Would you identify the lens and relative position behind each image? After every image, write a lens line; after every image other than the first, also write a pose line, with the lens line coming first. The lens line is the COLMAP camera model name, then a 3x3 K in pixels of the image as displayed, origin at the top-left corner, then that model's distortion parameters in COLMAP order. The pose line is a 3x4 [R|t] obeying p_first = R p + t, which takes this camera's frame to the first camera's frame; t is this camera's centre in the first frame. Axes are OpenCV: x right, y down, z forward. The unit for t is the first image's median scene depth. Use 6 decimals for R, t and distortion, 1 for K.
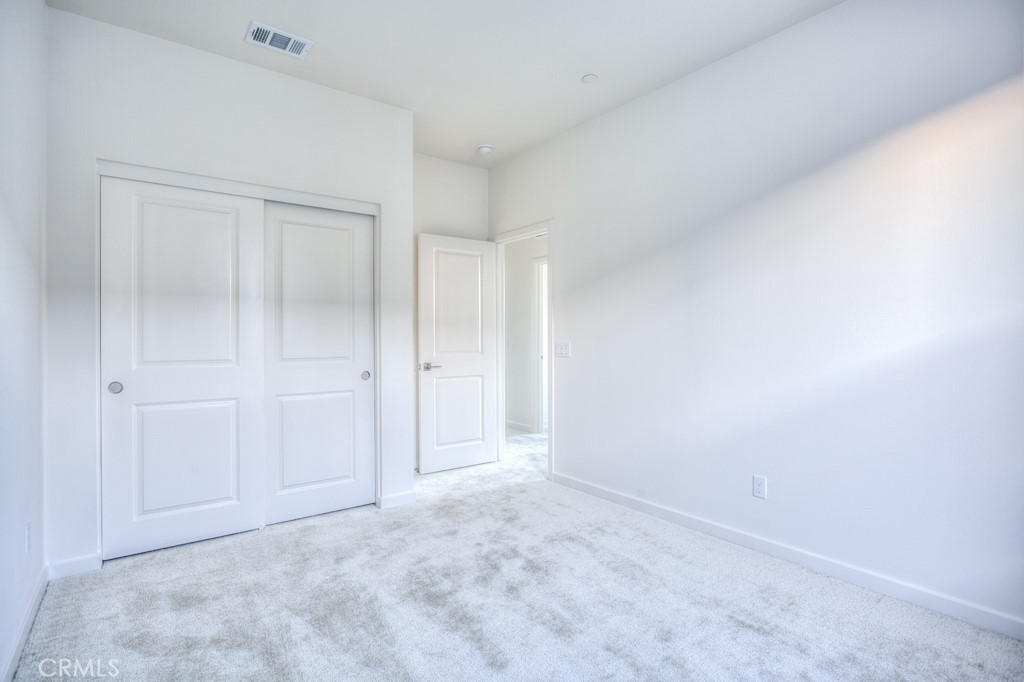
lens RADIAL K [[497.6, 0, 509.7], [0, 497.6, 338.7], [0, 0, 1]] dist [-0.005569, 0.000418]
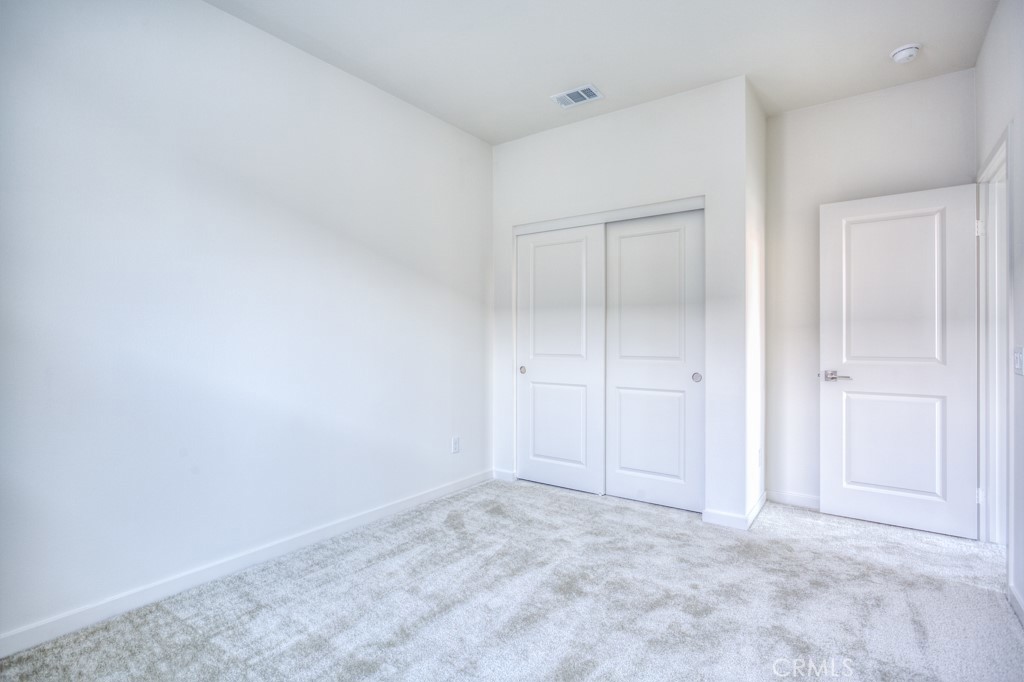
lens RADIAL K [[497.6, 0, 510.4], [0, 497.6, 339.7], [0, 0, 1]] dist [-0.005569, 0.000418]
pose [[0.305055, 0.004862, -0.952322, 0.525881], [-0.003092, 0.999987, 0.004114, -0.002071], [0.952330, 0.001690, 0.305066, 0.372030]]
